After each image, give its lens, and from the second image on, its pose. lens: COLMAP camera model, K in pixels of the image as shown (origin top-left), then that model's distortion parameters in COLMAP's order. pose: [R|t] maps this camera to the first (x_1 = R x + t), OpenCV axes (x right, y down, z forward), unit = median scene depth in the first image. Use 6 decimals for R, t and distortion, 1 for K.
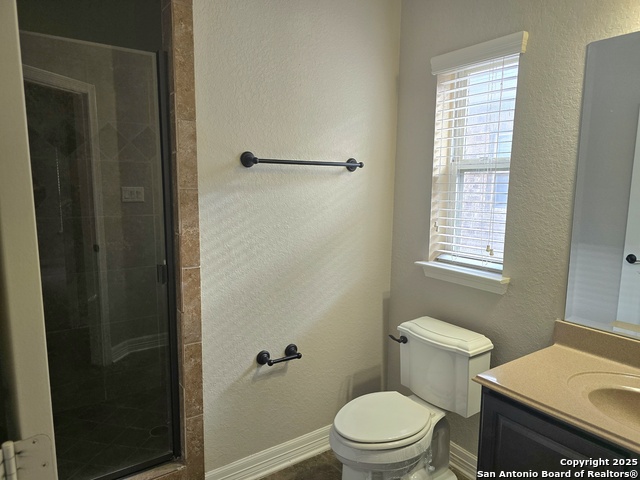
lens RADIAL K [[430.2, 0, 320.0], [0, 430.2, 240.0], [0, 0, 1]] dist [0.045476, -0.034109]
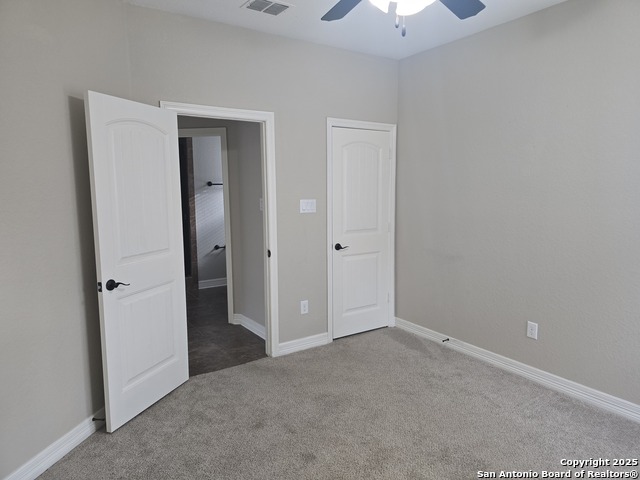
lens RADIAL K [[430.2, 0, 320.0], [0, 430.2, 240.0], [0, 0, 1]] dist [0.045476, -0.034109]
pose [[0.933506, 0.026392, -0.357588, 1.797610], [-0.036286, 0.999121, -0.020985, 0.278418], [0.356720, 0.032565, 0.933644, -1.756039]]
